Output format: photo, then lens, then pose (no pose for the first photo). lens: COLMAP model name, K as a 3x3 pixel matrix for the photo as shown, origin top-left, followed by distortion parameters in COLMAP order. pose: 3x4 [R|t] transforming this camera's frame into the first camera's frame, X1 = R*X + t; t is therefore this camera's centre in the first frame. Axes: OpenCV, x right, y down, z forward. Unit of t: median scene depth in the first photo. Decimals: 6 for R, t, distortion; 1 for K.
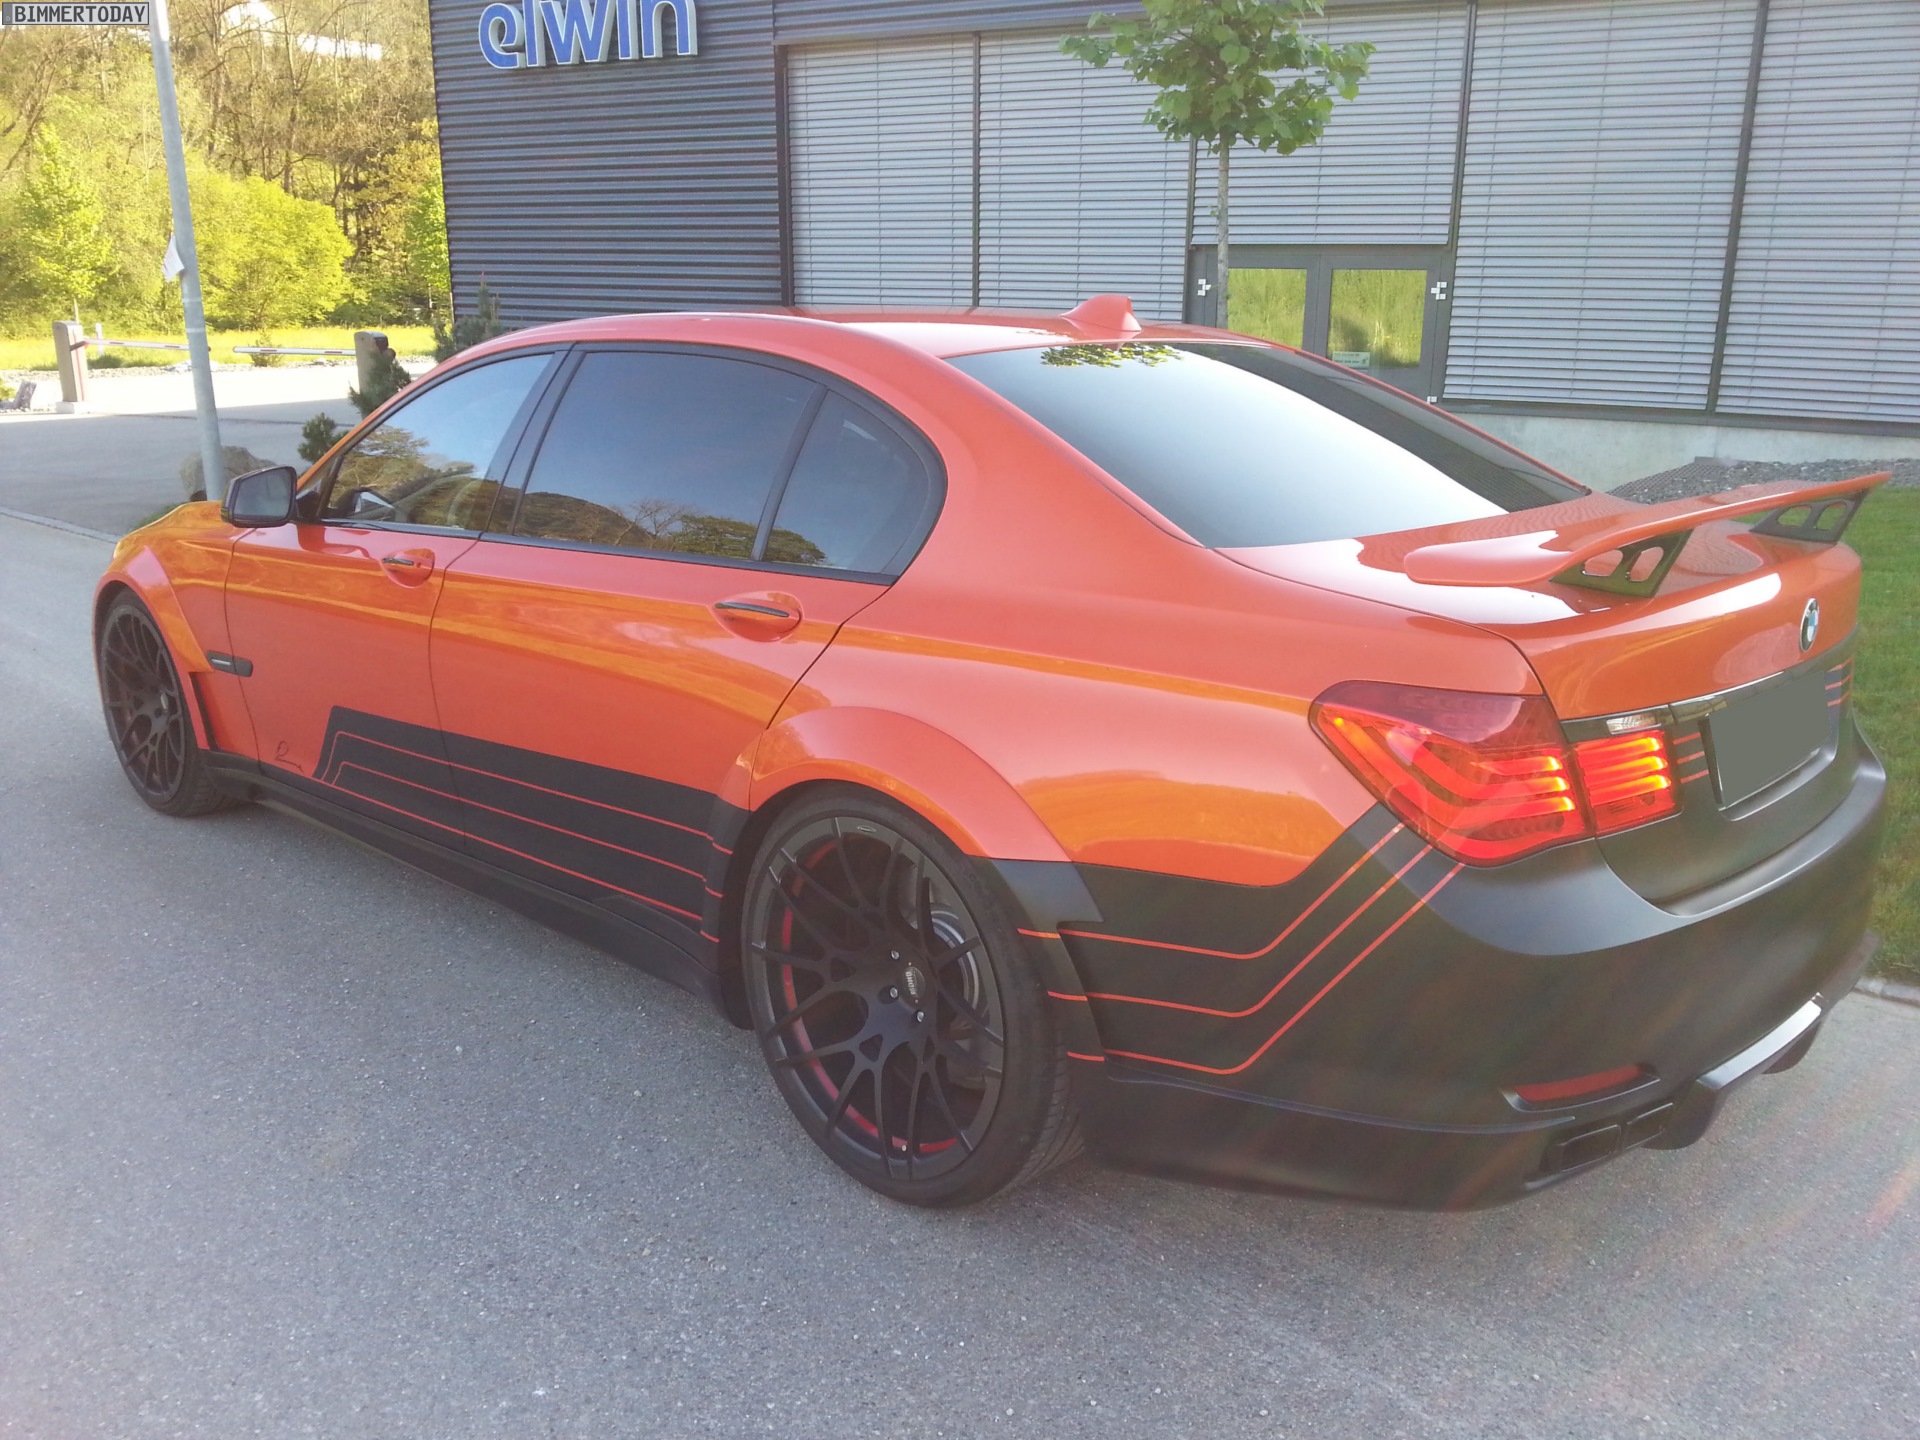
lens RADIAL K [[1597.5, 0, 926.4], [0, 1597.5, 682.3], [0, 0, 1]] dist [0.008450, -0.062384]
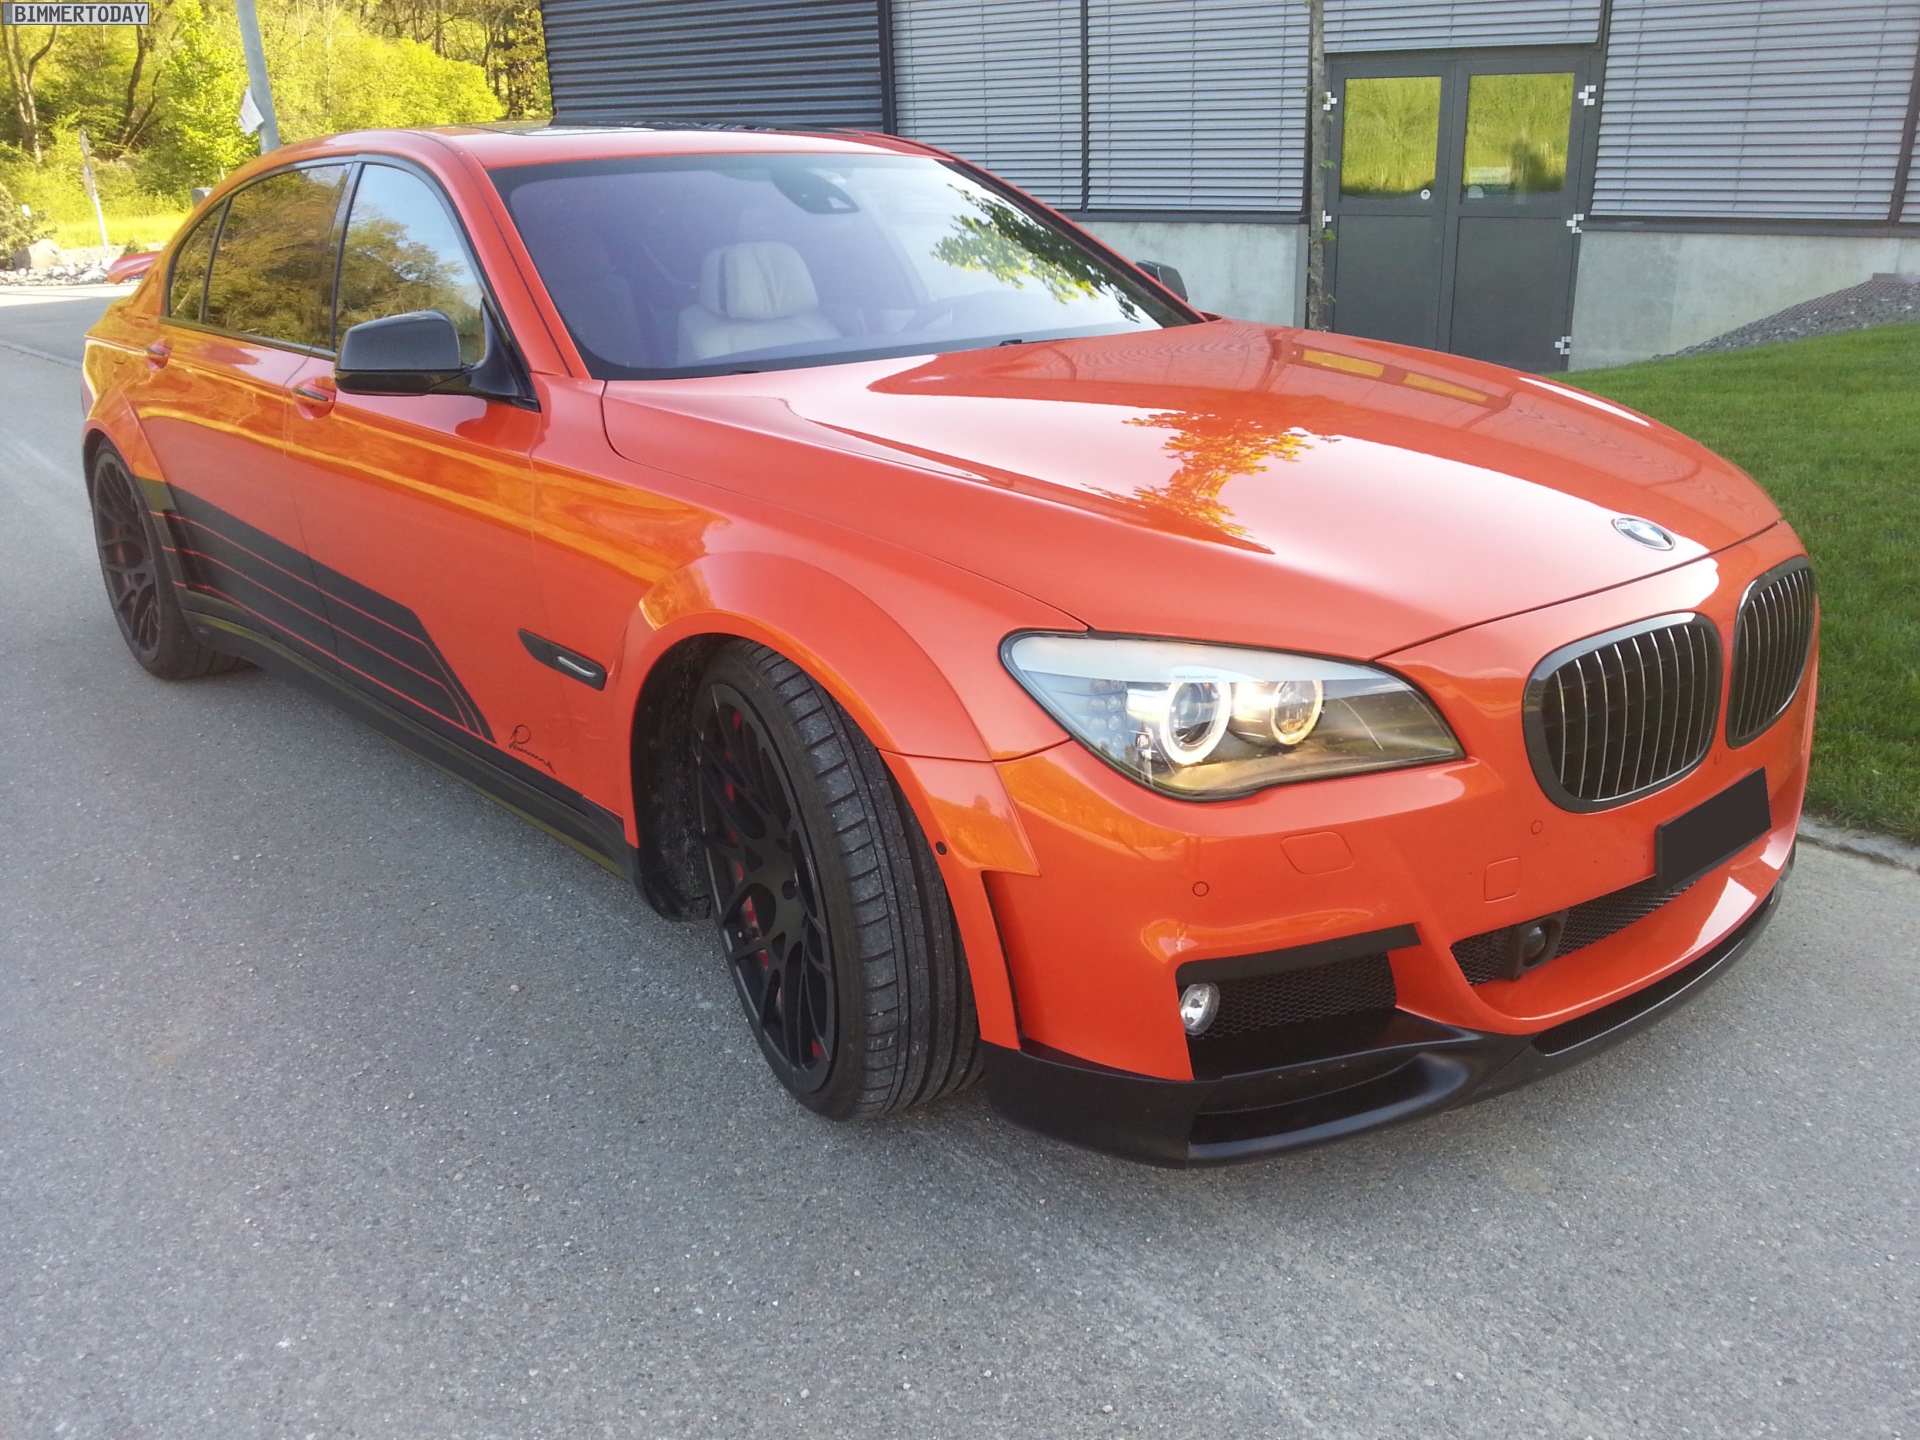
lens RADIAL K [[1597.5, 0, 926.4], [0, 1597.5, 682.3], [0, 0, 1]] dist [0.008450, -0.062384]
pose [[0.995267, -0.003092, -0.097128, 0.175978], [0.011810, 0.995934, 0.089310, 0.010919], [0.096457, -0.090034, 0.991257, 0.187516]]
